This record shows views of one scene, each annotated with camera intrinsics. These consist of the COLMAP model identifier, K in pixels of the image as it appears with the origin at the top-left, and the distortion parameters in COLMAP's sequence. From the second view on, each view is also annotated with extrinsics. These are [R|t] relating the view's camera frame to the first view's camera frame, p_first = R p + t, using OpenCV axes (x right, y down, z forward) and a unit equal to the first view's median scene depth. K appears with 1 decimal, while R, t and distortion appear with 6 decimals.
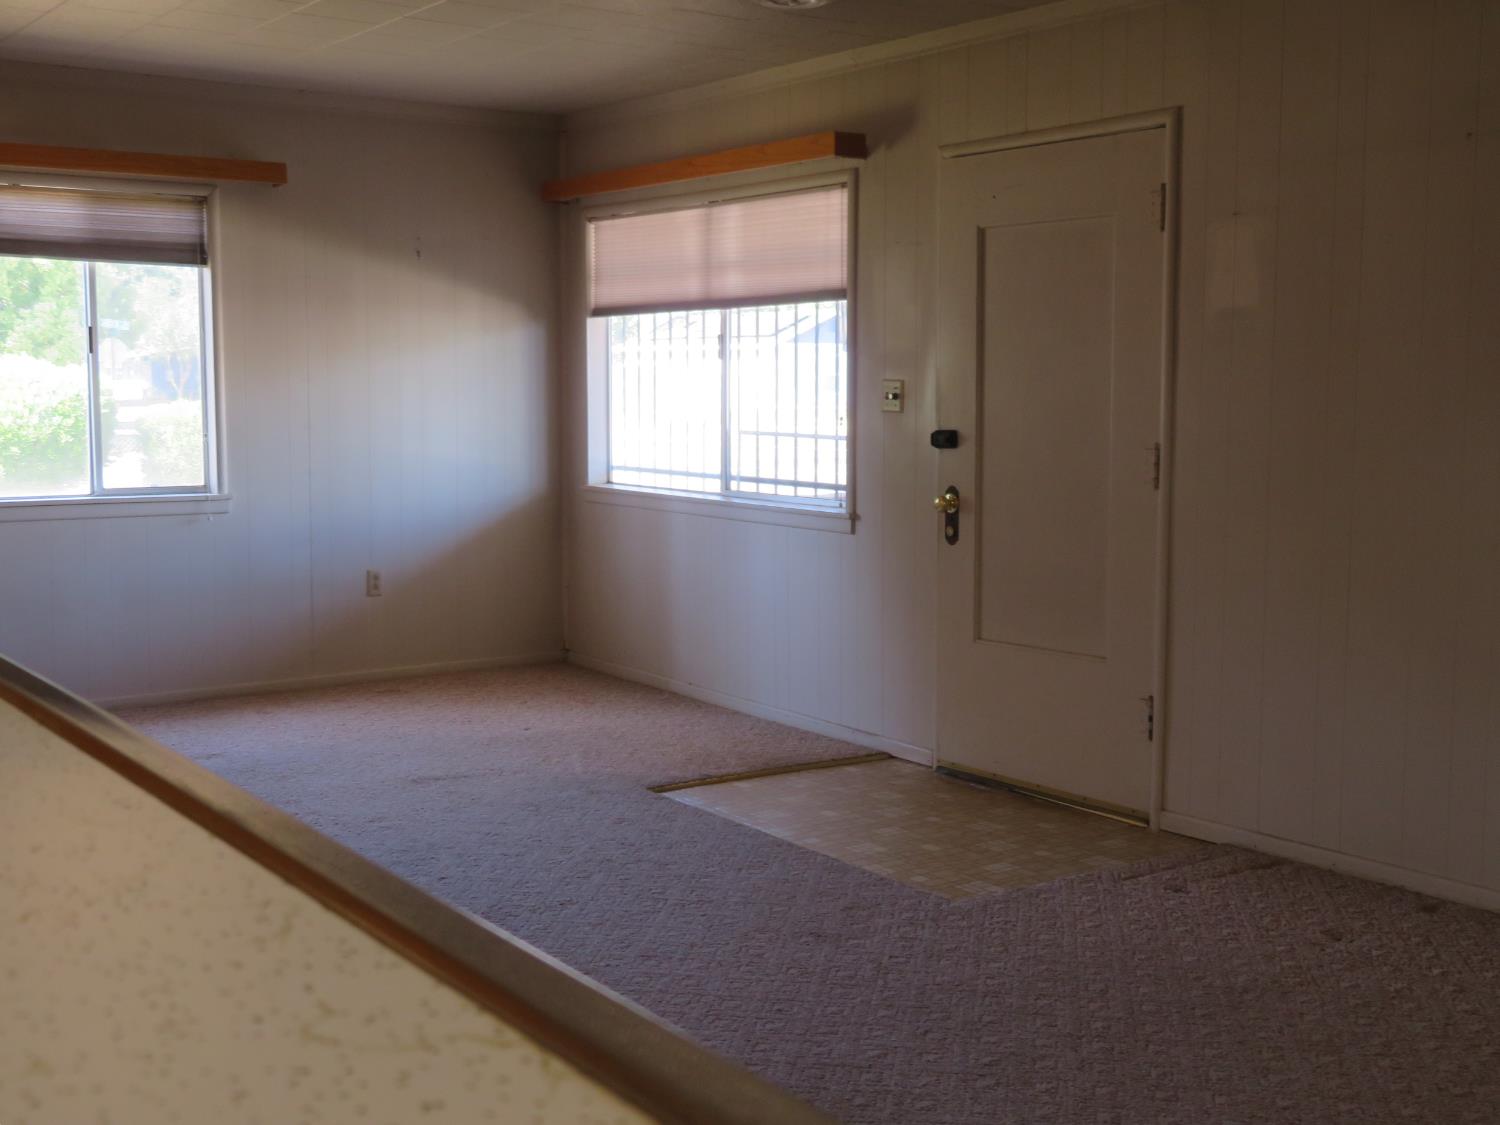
lens RADIAL K [[1695.3, 0, 745.0], [0, 1695.3, 557.9], [0, 0, 1]] dist [-0.001928, -0.013835]
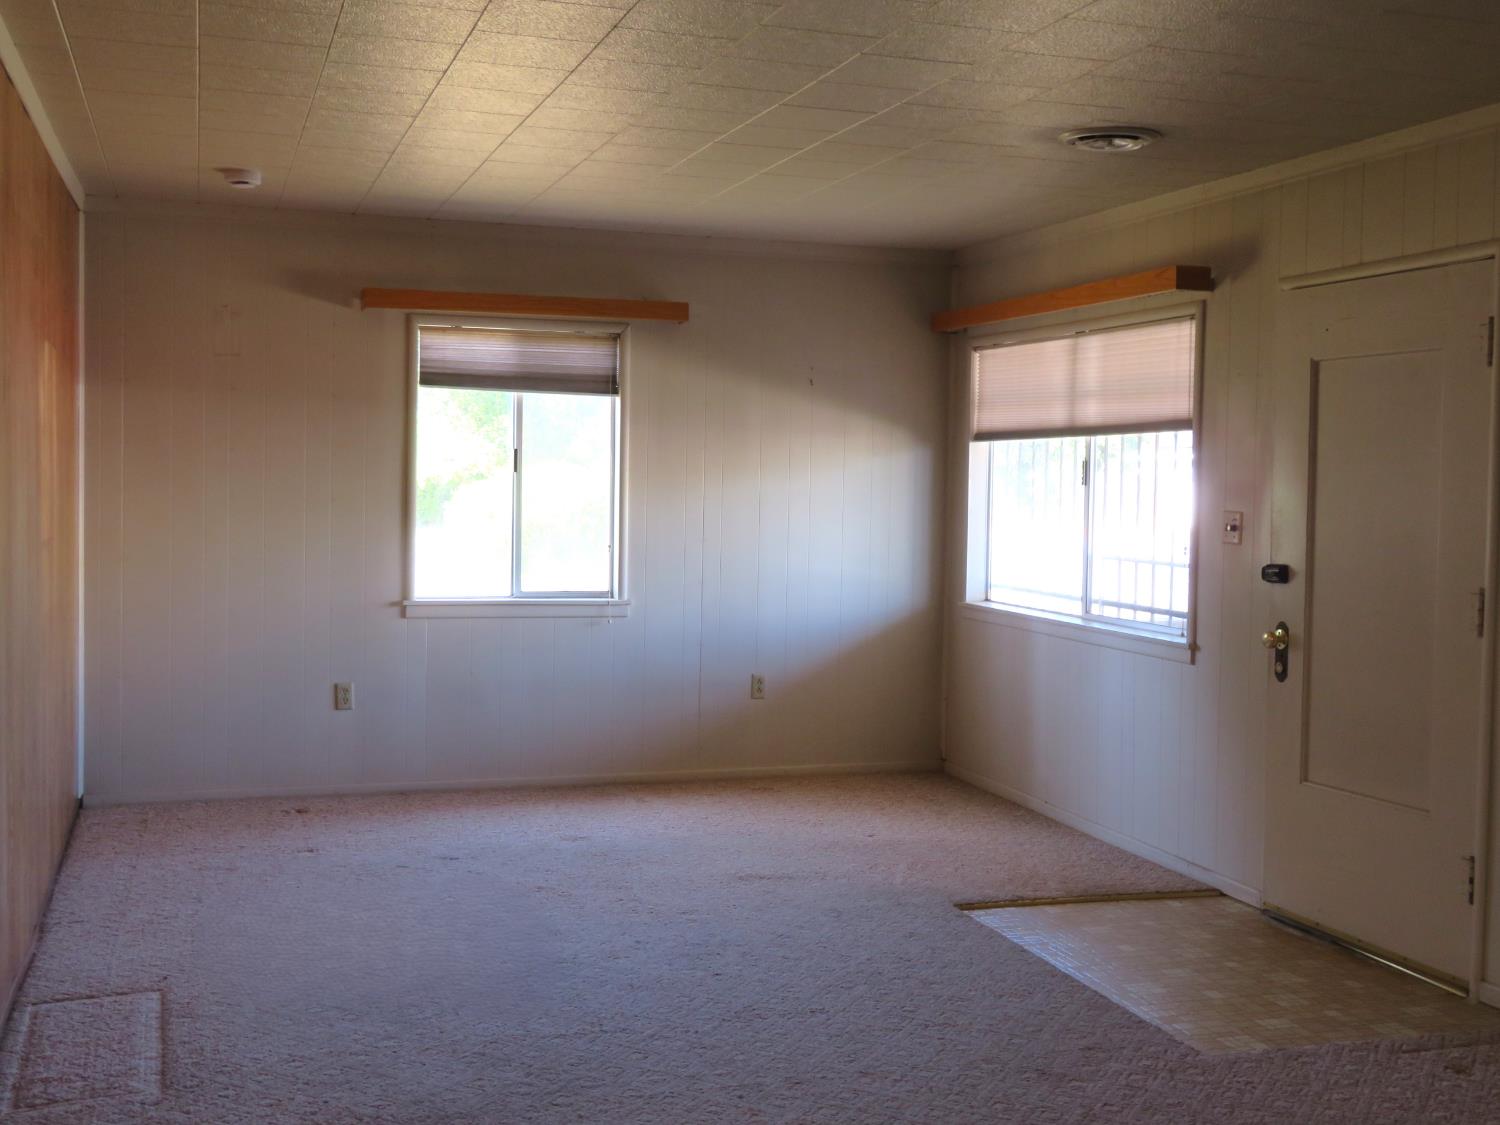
lens RADIAL K [[1636.0, 0, 750.0], [0, 1636.0, 562.5], [0, 0, 1]] dist [-0.010025, 0.034144]
pose [[0.952993, 0.029328, -0.301571, 0.104631], [-0.046362, 0.997698, -0.049484, -0.014433], [0.299425, 0.061139, 0.952159, 0.006827]]
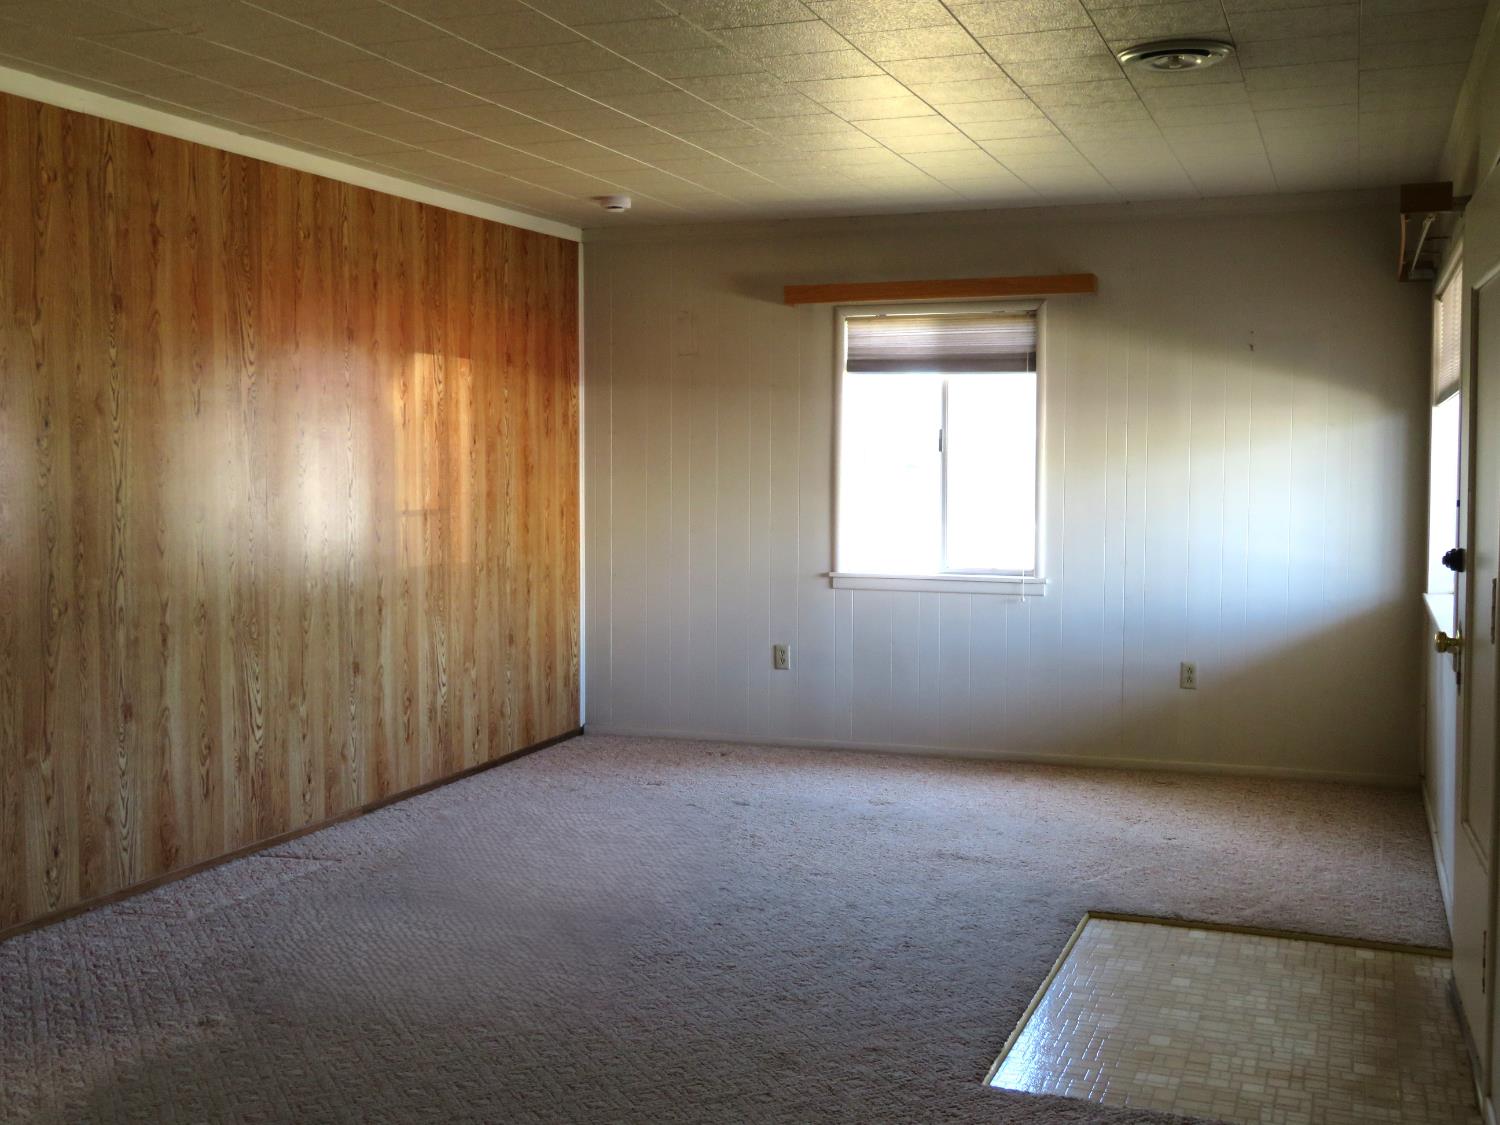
lens RADIAL K [[1610.8, 0, 749.5], [0, 1610.8, 565.2], [0, 0, 1]] dist [0.002257, 0.003548]
pose [[0.558877, 0.053066, -0.827551, 0.510587], [-0.086035, 0.996275, 0.005782, -0.040551], [0.824776, 0.067967, 0.561360, 0.291146]]
